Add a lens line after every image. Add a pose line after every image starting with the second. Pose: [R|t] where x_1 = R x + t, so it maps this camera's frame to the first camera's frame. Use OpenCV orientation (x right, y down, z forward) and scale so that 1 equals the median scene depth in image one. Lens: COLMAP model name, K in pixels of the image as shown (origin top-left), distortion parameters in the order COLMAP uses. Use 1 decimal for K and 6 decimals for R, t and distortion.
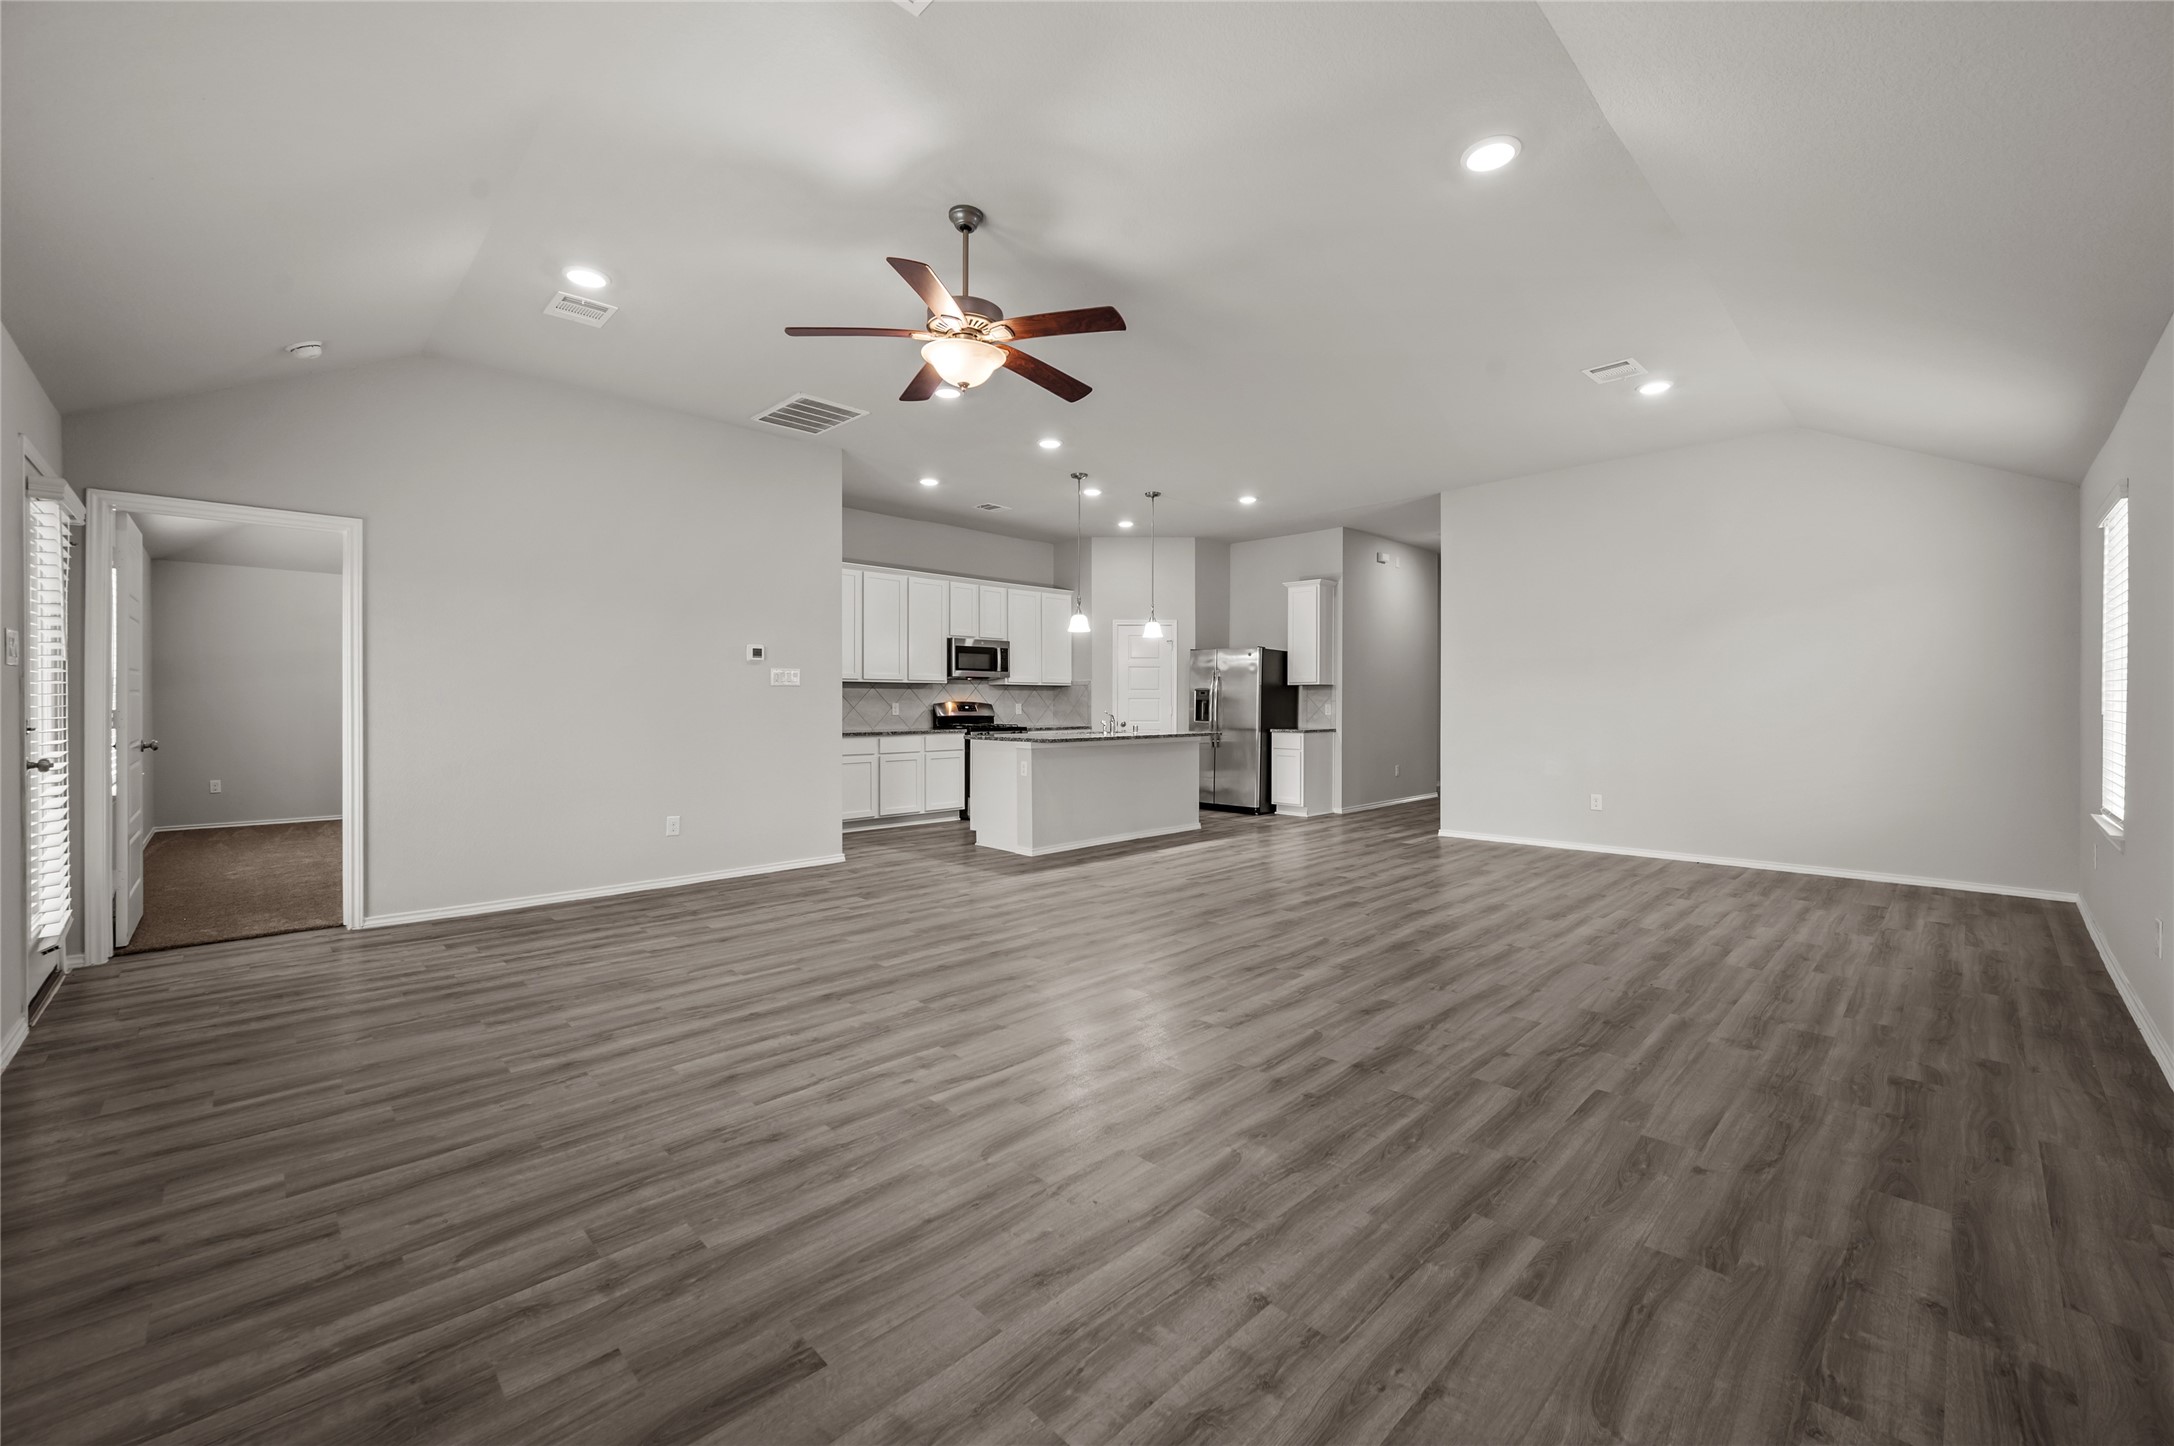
lens RADIAL K [[871.8, 0, 1088.3], [0, 871.8, 701.8], [0, 0, 1]] dist [0.000746, 0.000957]
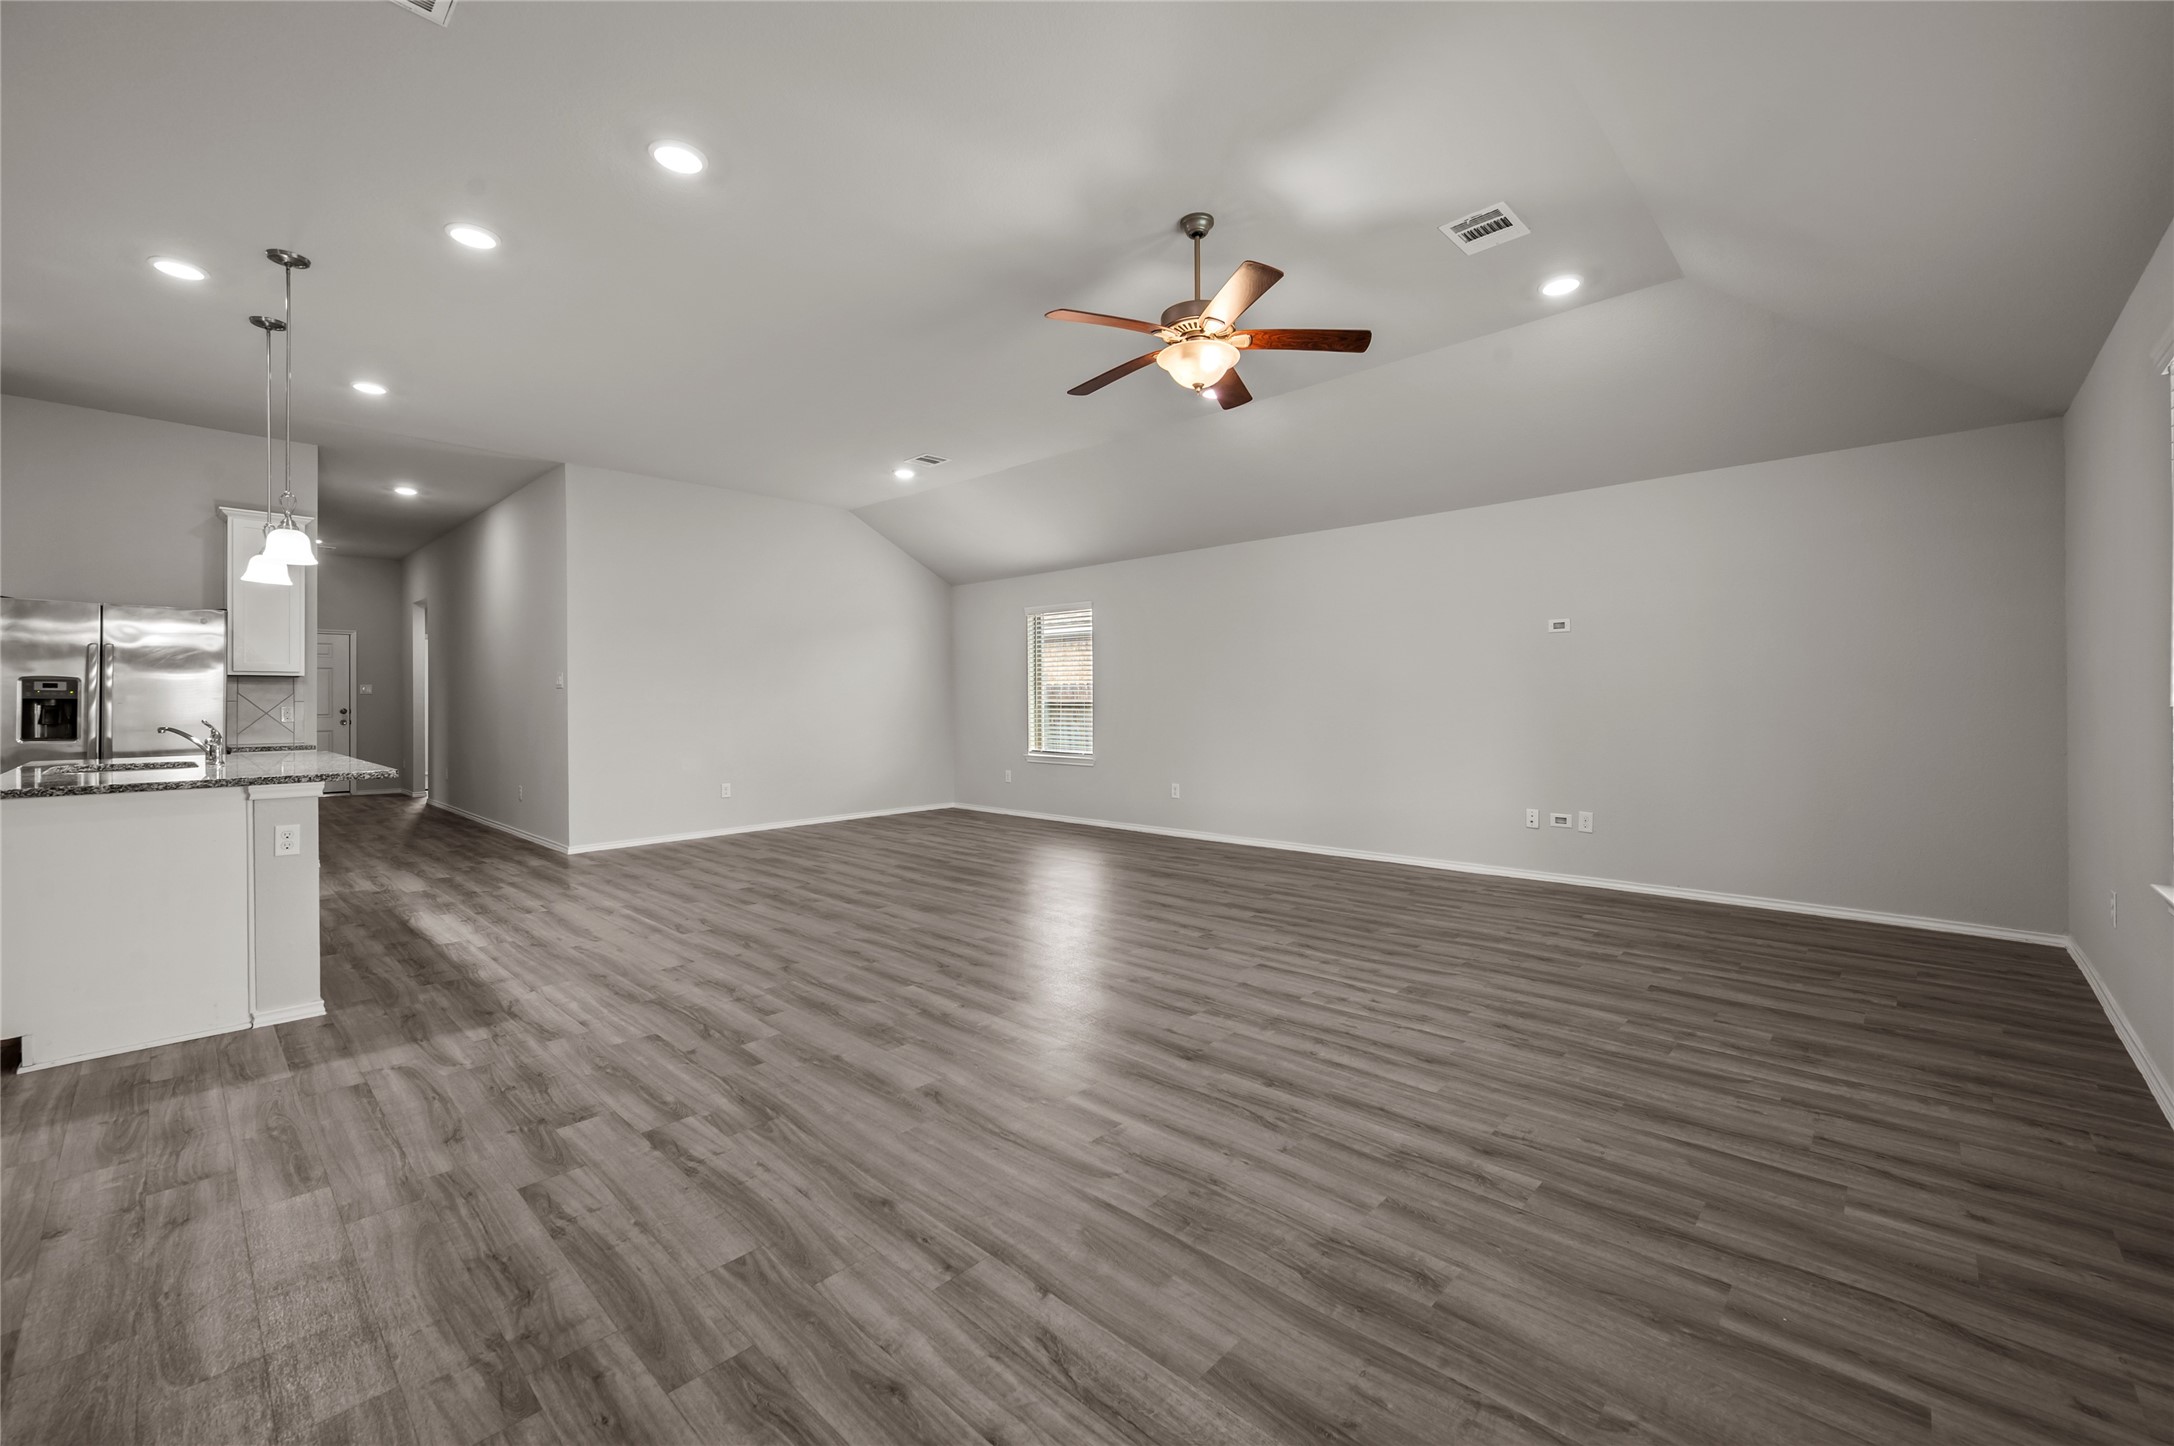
lens RADIAL K [[871.8, 0, 1089.8], [0, 871.8, 701.7], [0, 0, 1]] dist [0.000746, 0.000957]
pose [[-0.042544, 0.001264, 0.999094, -1.191732], [0.002992, 0.999995, -0.001138, 0.004762], [-0.999090, 0.002941, -0.042548, 1.208606]]
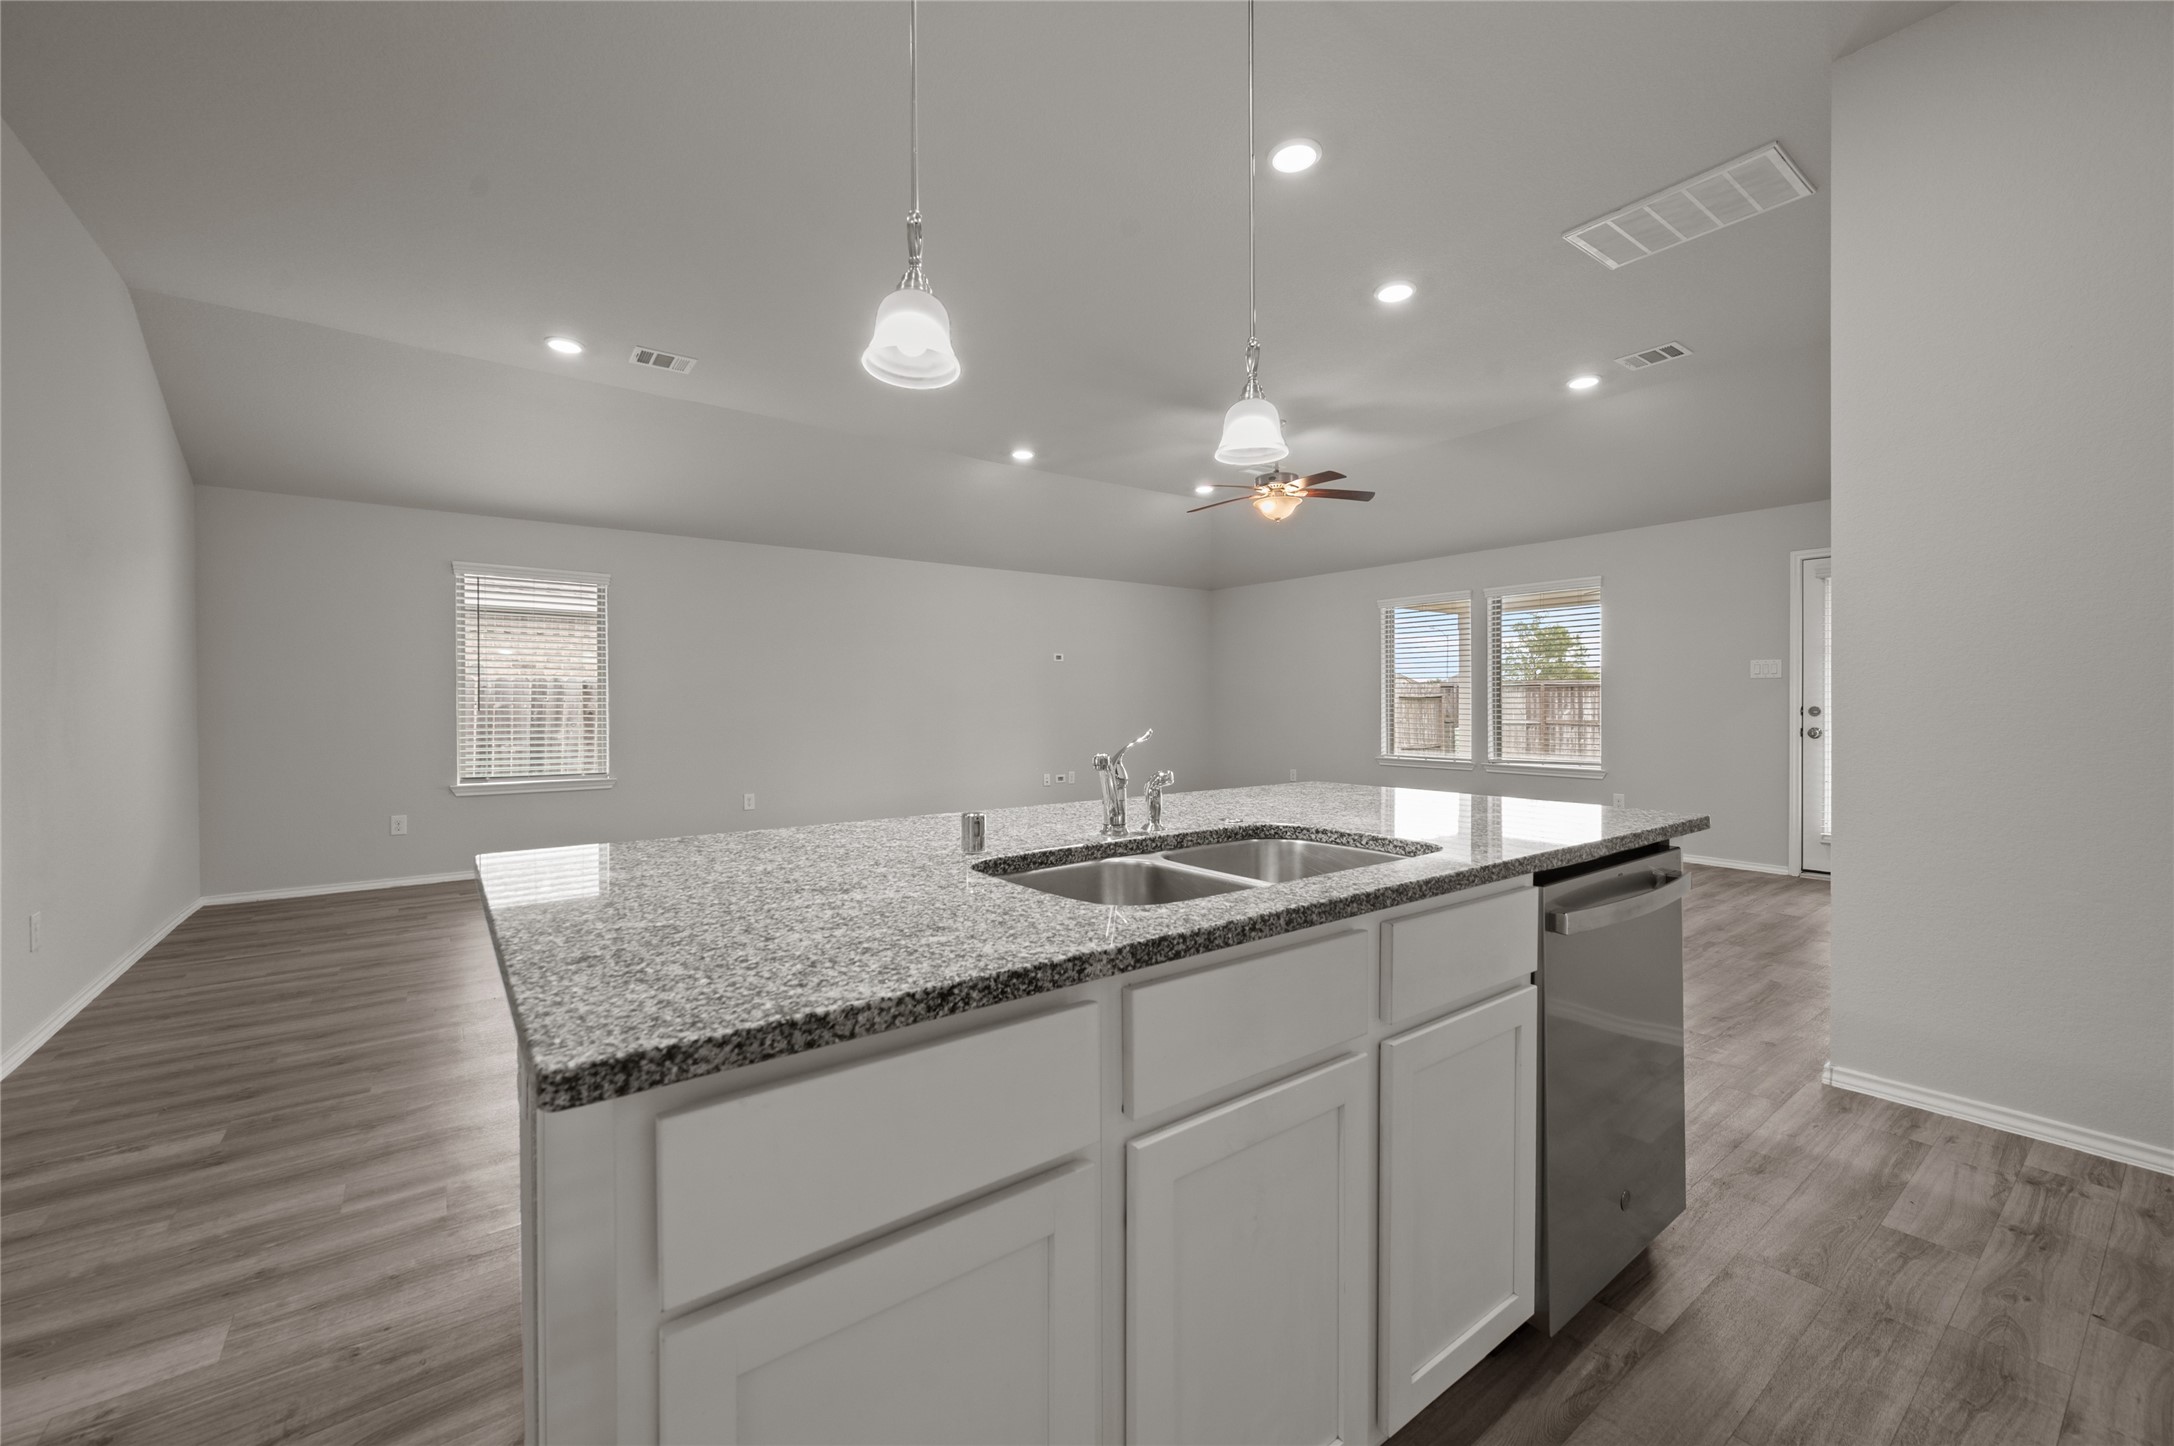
lens RADIAL K [[871.8, 0, 1098.3], [0, 871.8, 709.3], [0, 0, 1]] dist [0.000746, 0.000957]
pose [[-0.992493, 0.005074, 0.122193, 0.013481], [0.005430, 0.999982, 0.002582, 0.012363], [-0.122178, 0.003226, -0.992503, 2.871465]]
